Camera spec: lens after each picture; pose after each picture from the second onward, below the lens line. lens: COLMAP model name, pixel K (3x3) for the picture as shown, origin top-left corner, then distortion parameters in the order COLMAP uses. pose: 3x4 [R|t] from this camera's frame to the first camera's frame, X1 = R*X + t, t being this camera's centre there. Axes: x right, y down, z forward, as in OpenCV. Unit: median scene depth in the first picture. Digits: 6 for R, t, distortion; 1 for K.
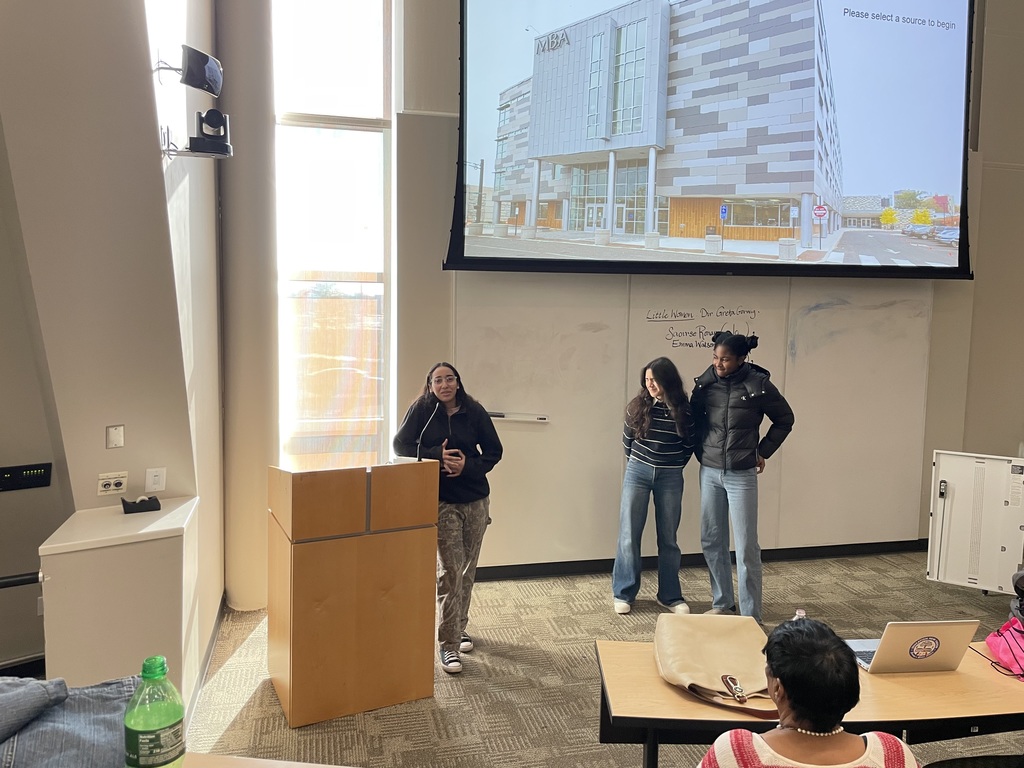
lens RADIAL K [[758.1, 0, 512.0], [0, 758.1, 384.0], [0, 0, 1]] dist [0.078687, -0.130381]
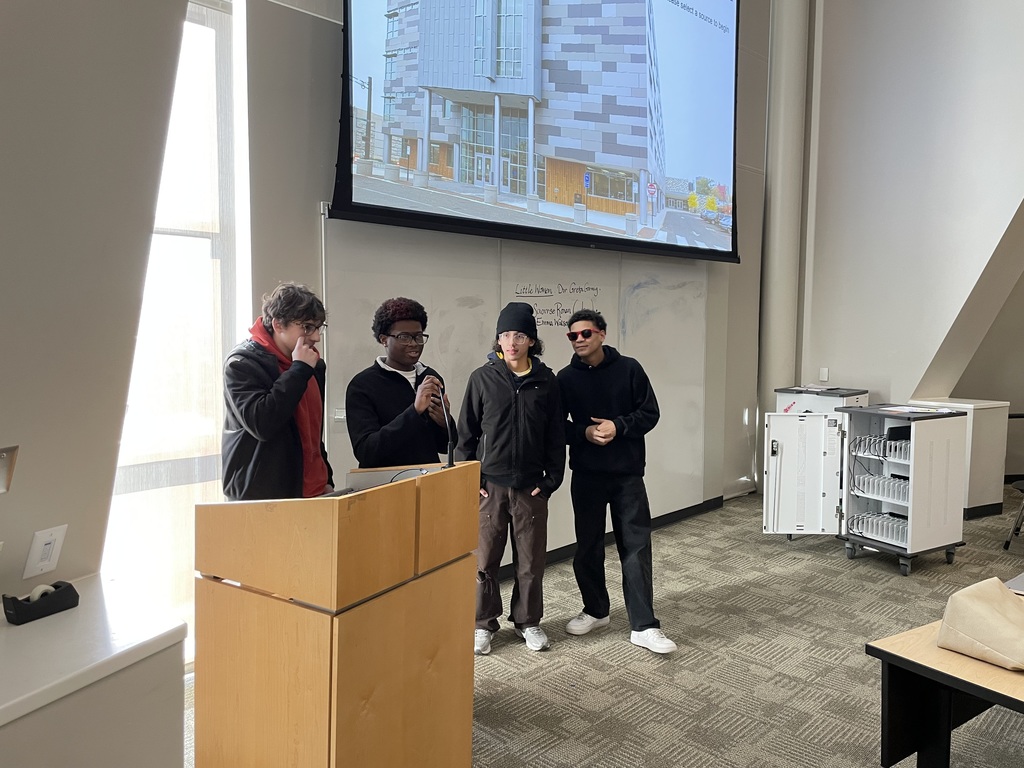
lens RADIAL K [[758.1, 0, 512.0], [0, 758.1, 384.0], [0, 0, 1]] dist [0.078687, -0.130381]
pose [[0.844922, -0.055279, 0.532026, -0.326680], [0.066924, 0.997755, -0.002615, 0.023590], [-0.530687, 0.037815, 0.846724, 0.269500]]
